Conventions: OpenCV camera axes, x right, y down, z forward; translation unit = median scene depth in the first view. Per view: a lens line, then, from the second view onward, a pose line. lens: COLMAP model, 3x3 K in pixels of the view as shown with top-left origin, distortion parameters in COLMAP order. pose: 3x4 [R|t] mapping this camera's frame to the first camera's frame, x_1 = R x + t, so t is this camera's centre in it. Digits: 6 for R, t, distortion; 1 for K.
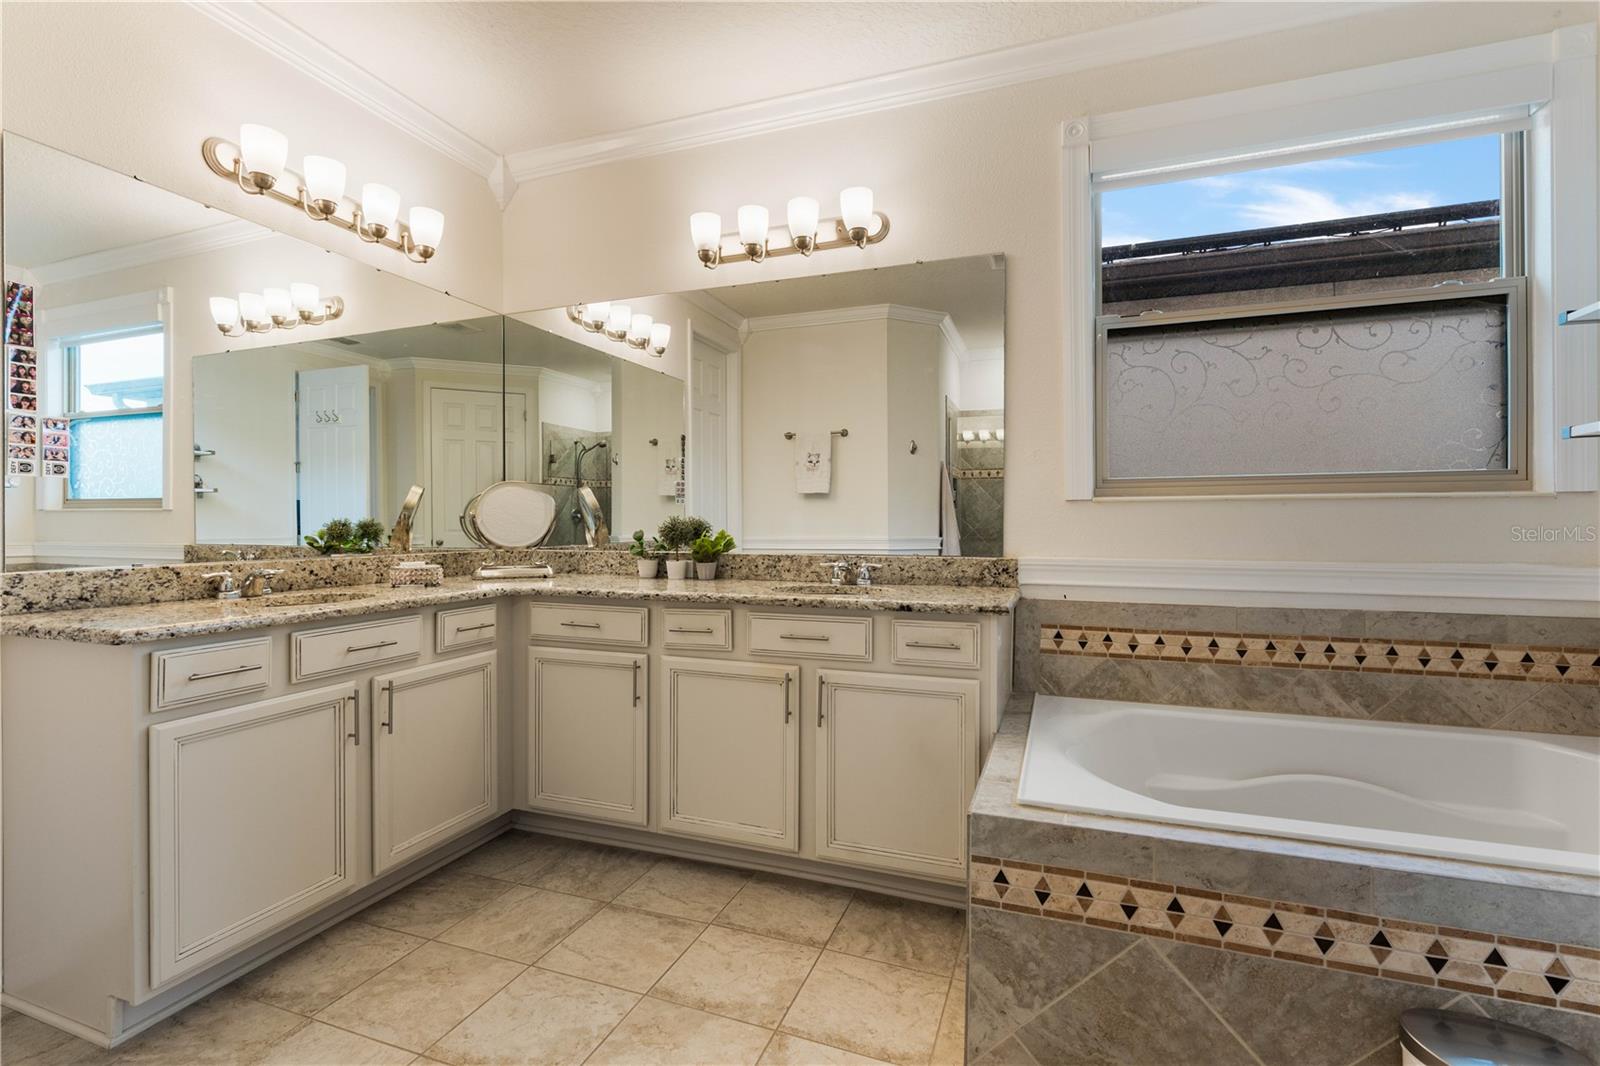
lens RADIAL K [[724.3, 0, 800.4], [0, 724.3, 526.2], [0, 0, 1]] dist [-0.005182, -0.000761]
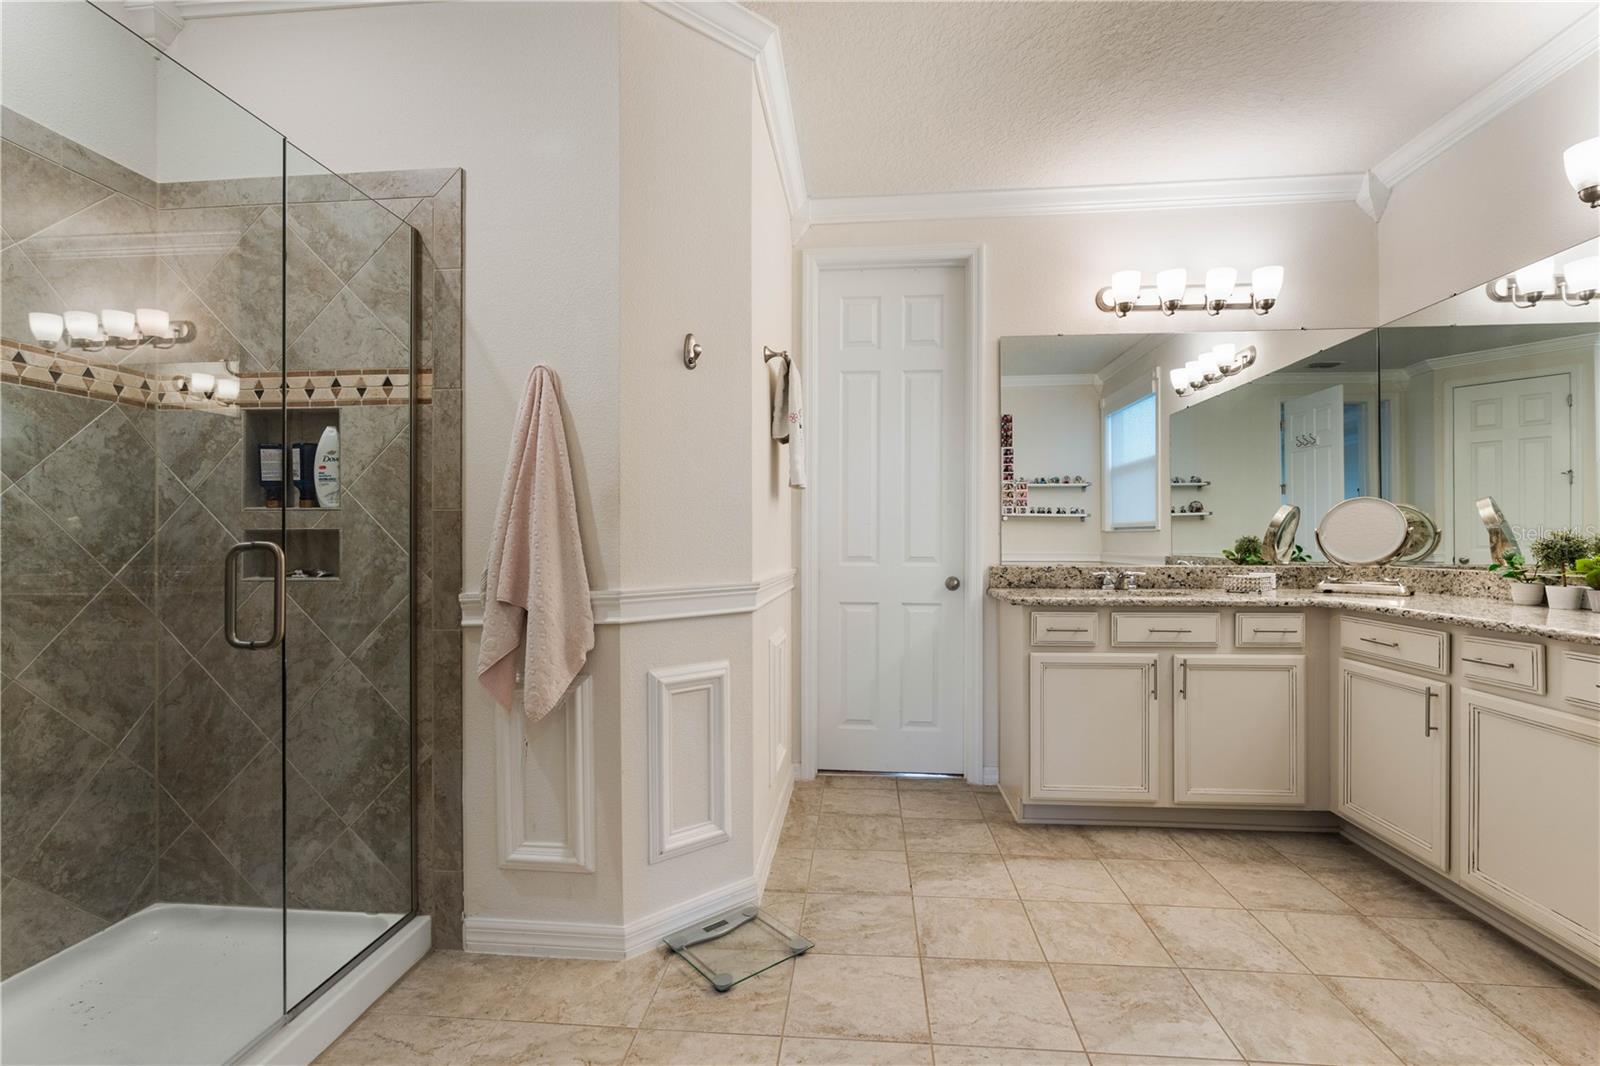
lens RADIAL K [[729.7, 0, 798.7], [0, 729.7, 538.3], [0, 0, 1]] dist [-0.006154, 0.000623]
pose [[0.258338, -0.003905, -0.966047, 0.460969], [-0.001206, 0.999990, -0.004364, 0.000017], [0.966054, 0.002292, 0.258331, -0.021858]]
